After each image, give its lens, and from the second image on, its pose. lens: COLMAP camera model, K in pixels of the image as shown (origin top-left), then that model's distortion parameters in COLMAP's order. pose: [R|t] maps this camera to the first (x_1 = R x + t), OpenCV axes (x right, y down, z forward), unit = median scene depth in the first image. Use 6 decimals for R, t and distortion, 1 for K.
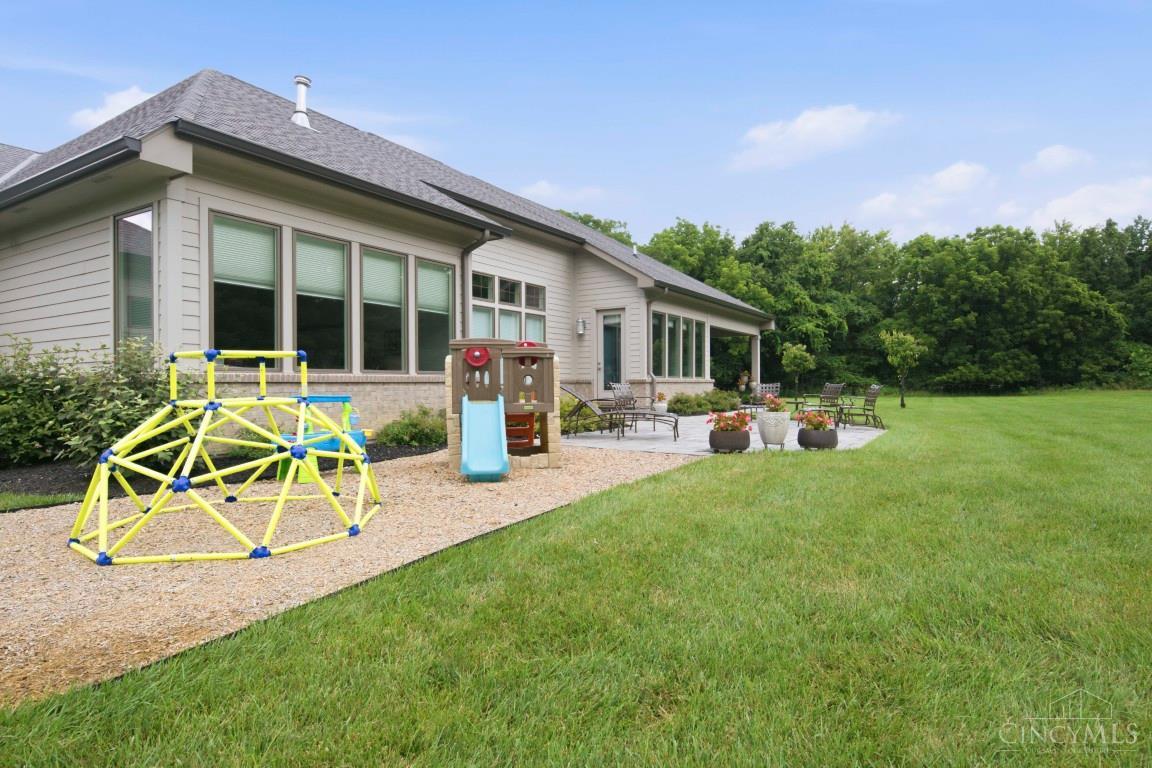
lens RADIAL K [[637.3, 0, 564.0], [0, 637.3, 379.0], [0, 0, 1]] dist [0.006894, -0.001527]
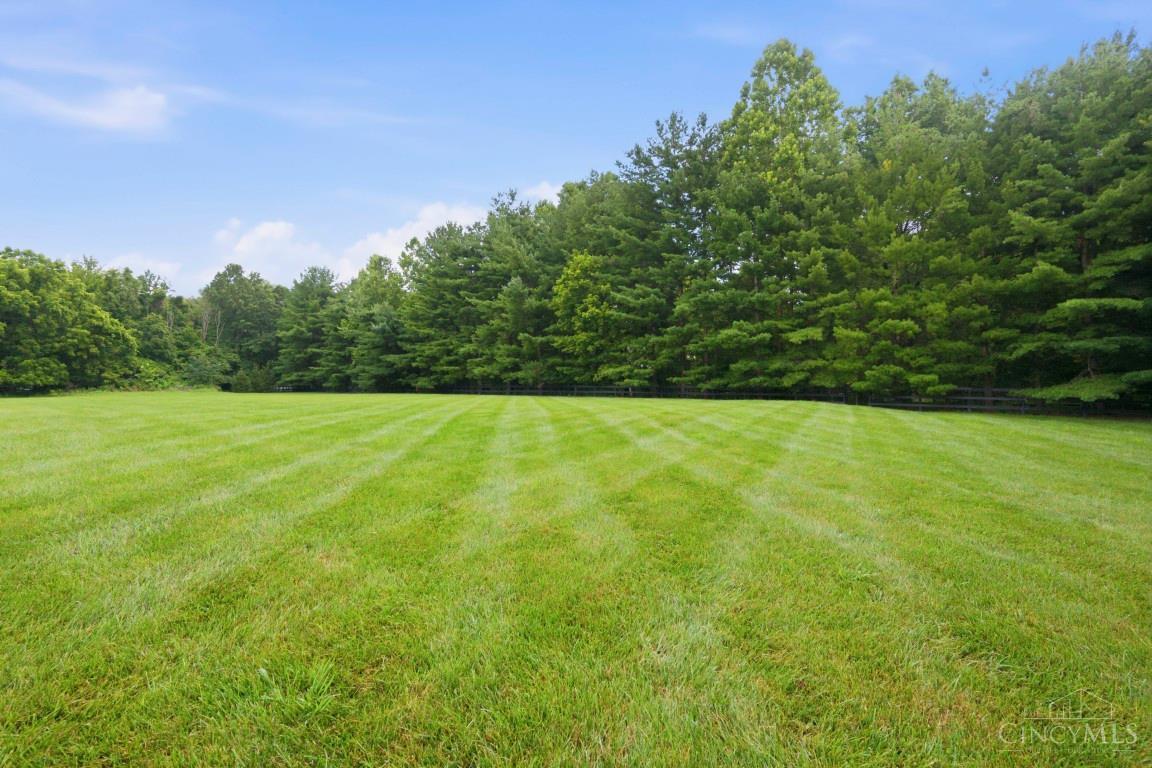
lens RADIAL K [[513.0, 0, 577.8], [0, 513.0, 386.4], [0, 0, 1]] dist [0.002762, 0.000860]
pose [[0.148639, 0.006715, 0.988869, -0.102829], [-0.008041, 0.999952, -0.005582, 0.004039], [-0.988859, -0.007122, 0.148686, -0.134114]]
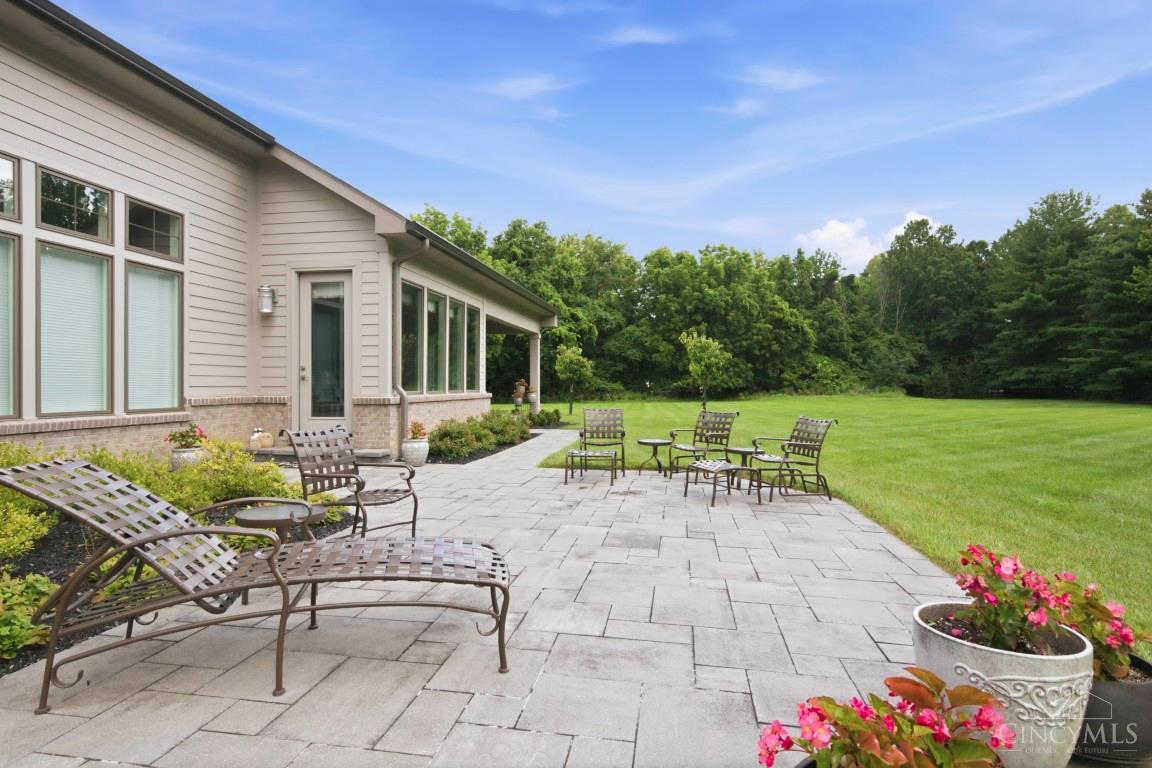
lens RADIAL K [[637.3, 0, 574.8], [0, 637.3, 385.8], [0, 0, 1]] dist [0.006894, -0.001527]
pose [[0.916045, 0.004748, 0.401048, 0.013557], [-0.007992, 0.999947, 0.006416, -0.004061], [-0.400996, -0.009083, 0.916035, 0.108591]]
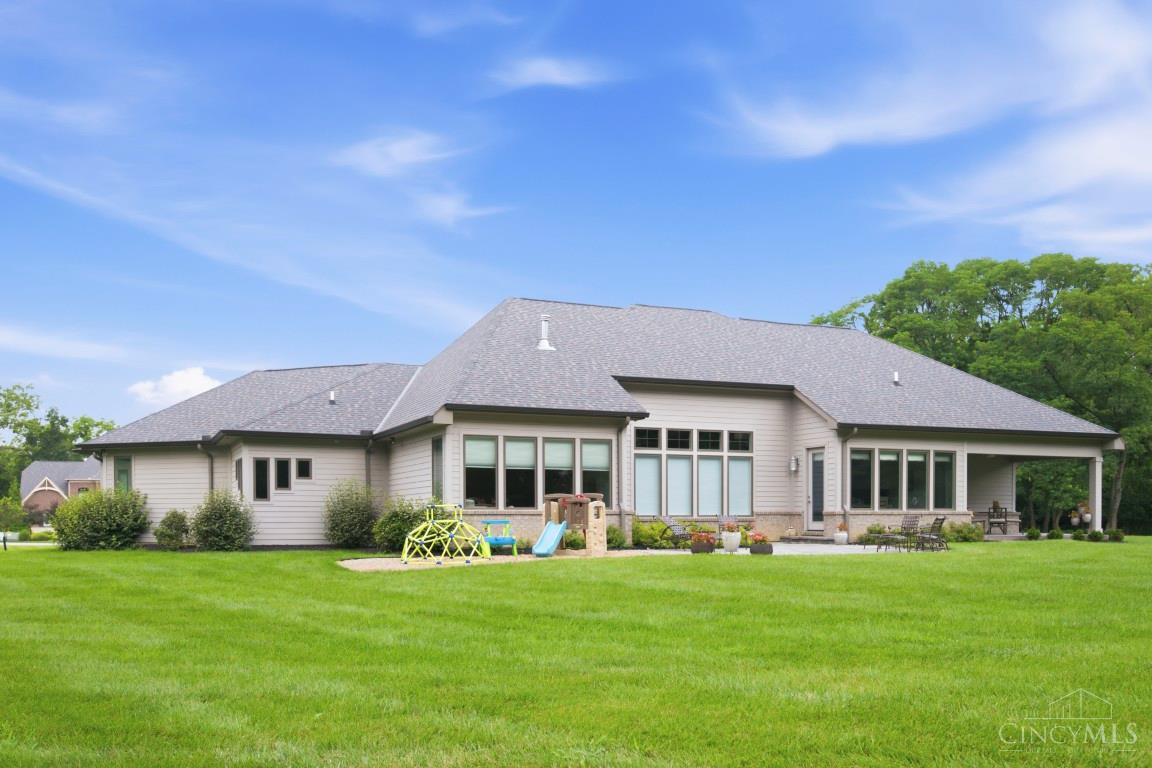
lens RADIAL K [[1006.5, 0, 574.2], [0, 1006.5, 395.1], [0, 0, 1]] dist [0.021111, 0.010637]
pose [[0.837857, -0.066427, -0.541833, 0.182534], [0.004844, 0.993434, -0.114301, -0.000655], [0.545868, 0.093143, 0.832678, -0.186421]]
